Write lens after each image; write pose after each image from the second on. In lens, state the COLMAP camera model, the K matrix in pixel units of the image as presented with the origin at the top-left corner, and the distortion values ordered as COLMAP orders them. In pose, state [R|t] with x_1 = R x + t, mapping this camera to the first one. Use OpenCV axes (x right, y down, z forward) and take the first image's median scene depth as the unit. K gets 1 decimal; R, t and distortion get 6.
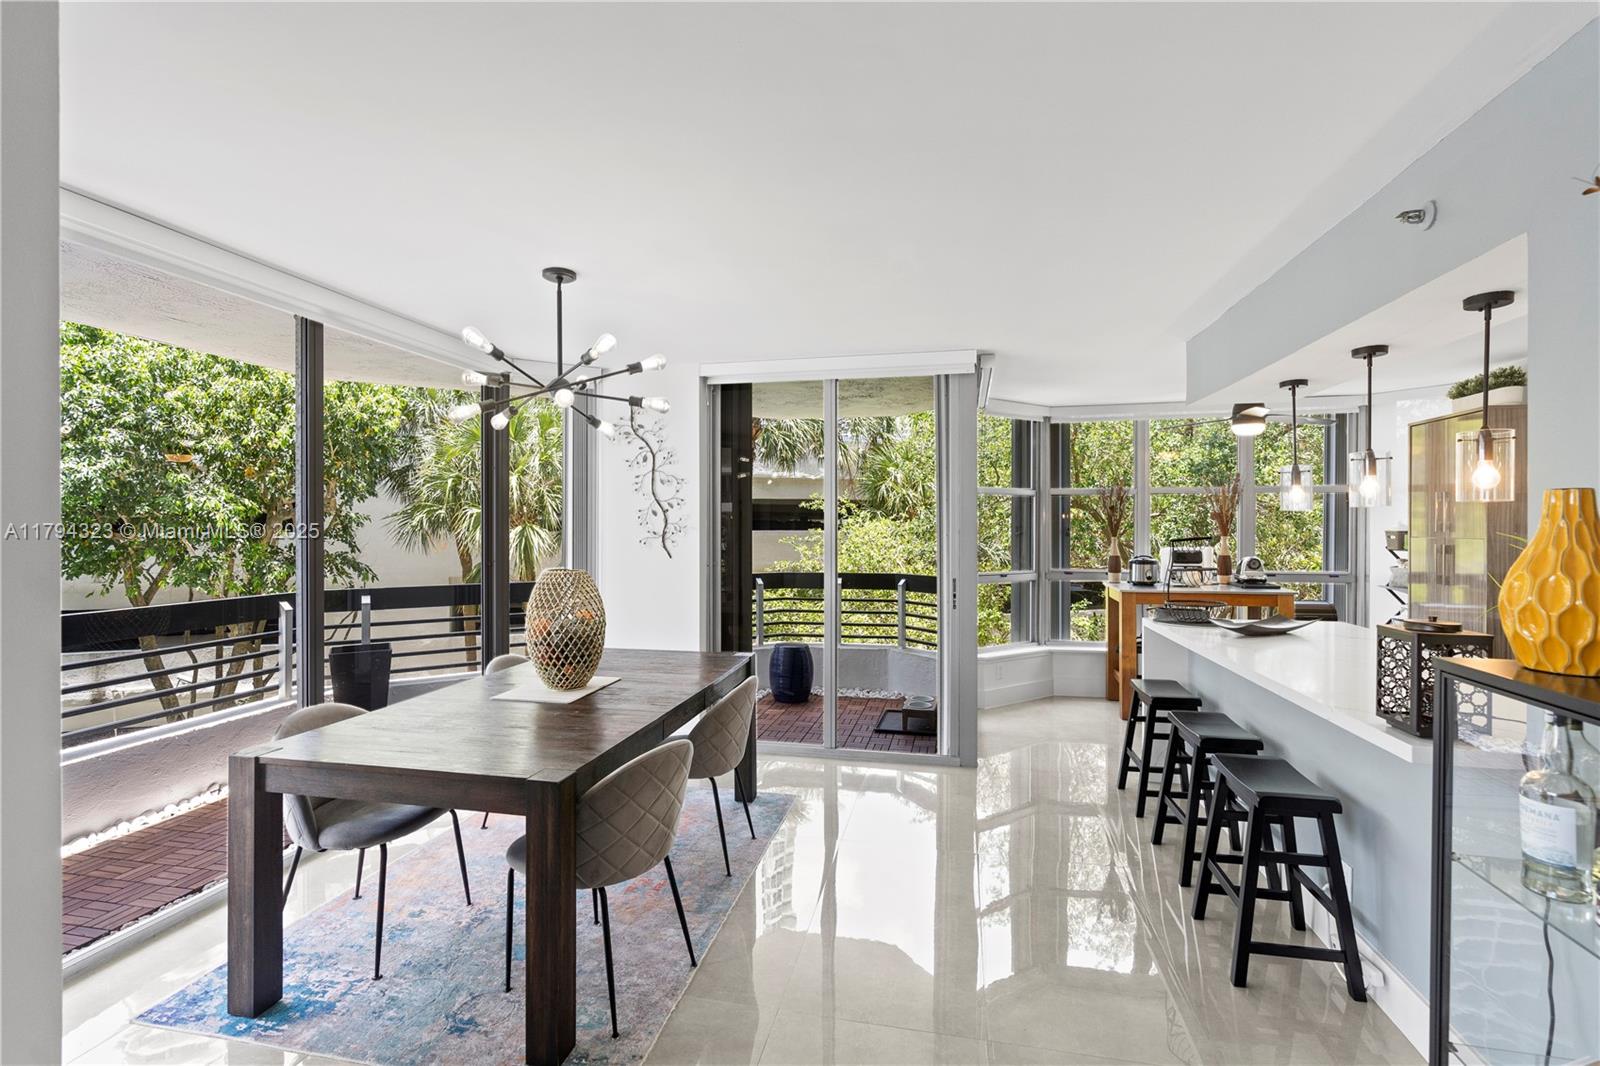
lens RADIAL K [[723.2, 0, 796.7], [0, 723.2, 528.0], [0, 0, 1]] dist [-0.007236, 0.000782]
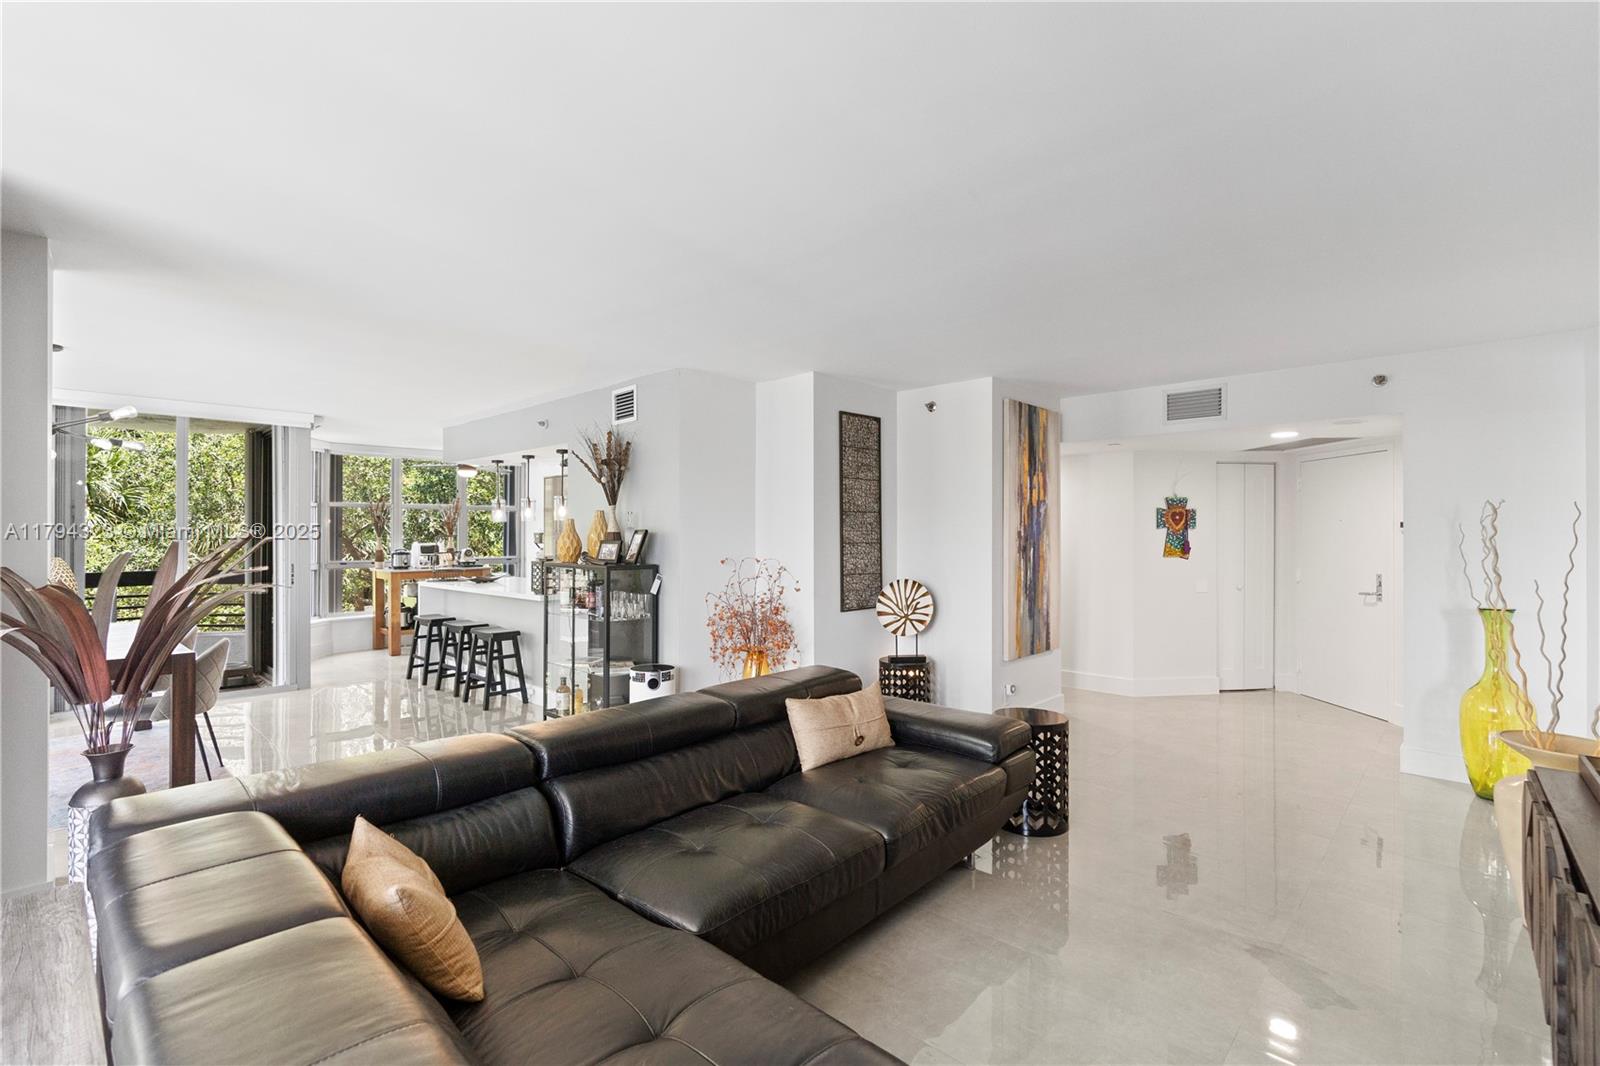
lens RADIAL K [[723.2, 0, 796.7], [0, 723.2, 528.0], [0, 0, 1]] dist [-0.007236, 0.000782]
pose [[0.510859, 0.005586, 0.859646, -0.413672], [0.001588, 0.999971, -0.007441, 0.006827], [-0.859663, 0.005167, 0.510836, -0.505619]]
